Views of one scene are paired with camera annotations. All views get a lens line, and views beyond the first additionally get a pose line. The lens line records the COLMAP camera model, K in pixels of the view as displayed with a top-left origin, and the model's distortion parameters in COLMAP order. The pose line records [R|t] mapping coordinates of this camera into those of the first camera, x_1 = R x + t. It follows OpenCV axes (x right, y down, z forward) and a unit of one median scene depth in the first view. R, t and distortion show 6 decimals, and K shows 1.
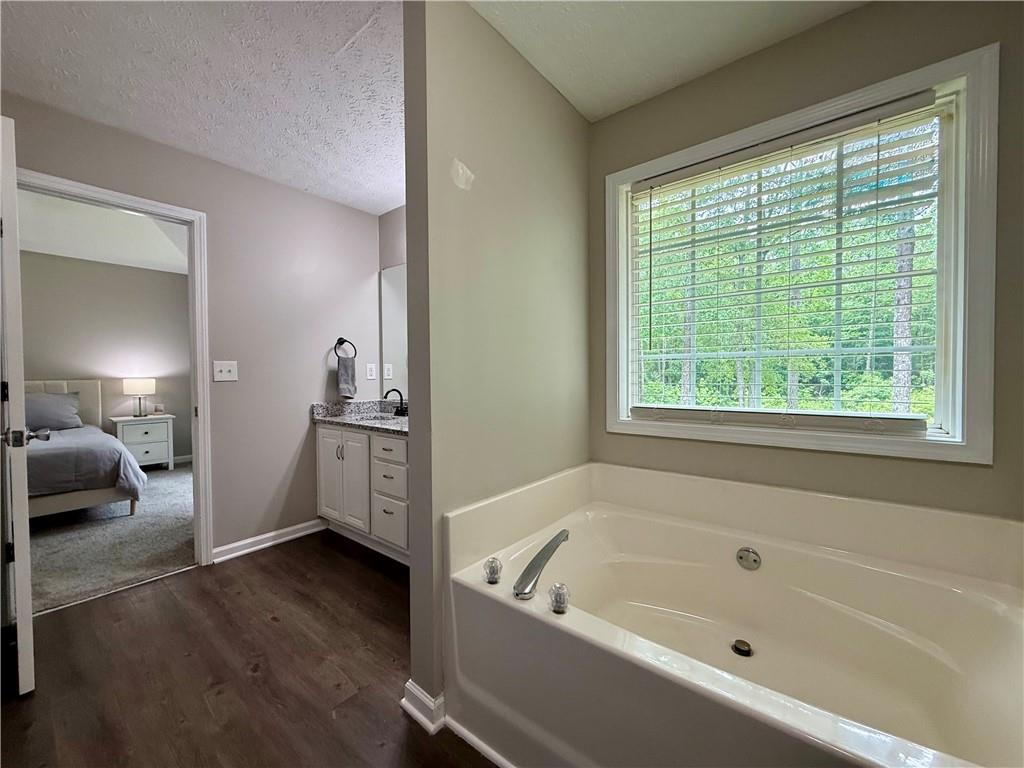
lens RADIAL K [[409.3, 0, 513.6], [0, 409.3, 381.9], [0, 0, 1]] dist [-0.002161, -0.000116]
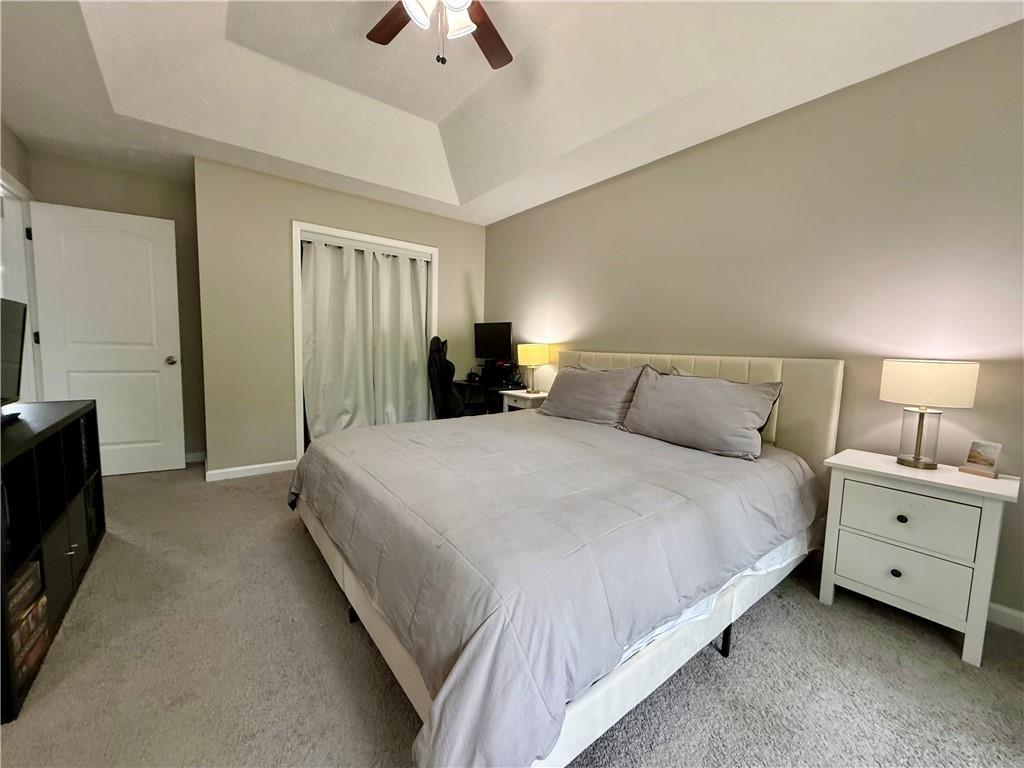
lens RADIAL K [[409.3, 0, 513.5], [0, 409.3, 383.8], [0, 0, 1]] dist [-0.002161, -0.000116]
pose [[-0.227666, 0.088043, -0.969751, -0.489050], [-0.041285, 0.994136, 0.099949, -0.007887], [0.972864, 0.062791, -0.222696, 0.730576]]
